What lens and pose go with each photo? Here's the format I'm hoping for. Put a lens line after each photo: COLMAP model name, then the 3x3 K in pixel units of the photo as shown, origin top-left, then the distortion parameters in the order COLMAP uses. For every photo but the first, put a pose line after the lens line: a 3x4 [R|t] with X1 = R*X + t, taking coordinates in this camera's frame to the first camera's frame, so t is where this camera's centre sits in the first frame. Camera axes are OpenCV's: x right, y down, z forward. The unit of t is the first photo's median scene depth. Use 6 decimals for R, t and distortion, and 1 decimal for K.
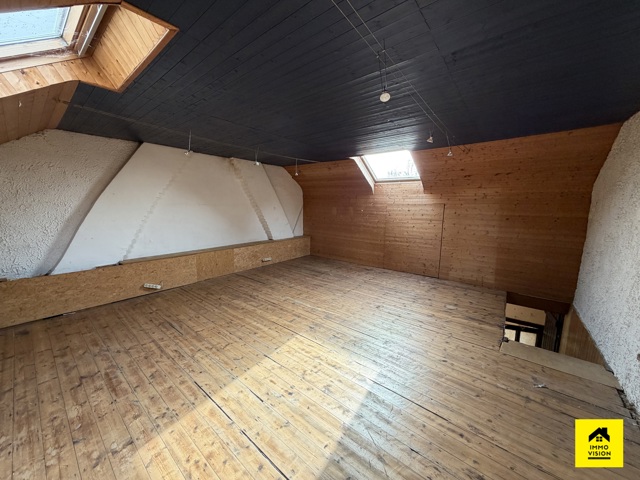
lens RADIAL K [[254.5, 0, 318.4], [0, 254.5, 239.8], [0, 0, 1]] dist [0.003691, -0.000663]
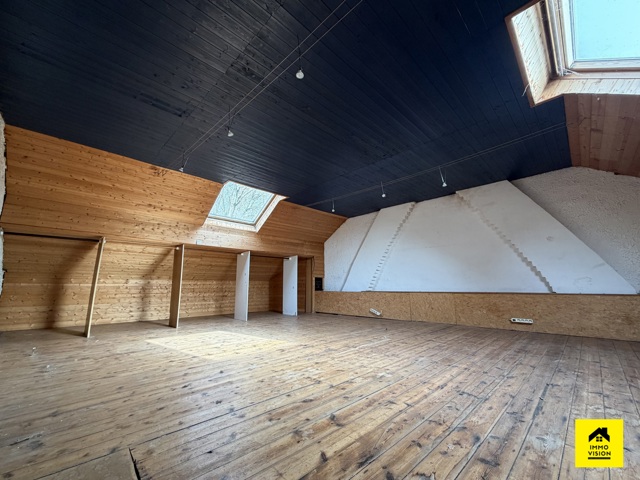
lens RADIAL K [[254.5, 0, 318.4], [0, 254.5, 241.3], [0, 0, 1]] dist [0.003691, -0.000663]
pose [[-0.106609, -0.188527, -0.976264, 0.771739], [-0.136431, 0.975347, -0.173452, 0.098368], [0.984897, 0.114701, -0.129701, 0.890517]]
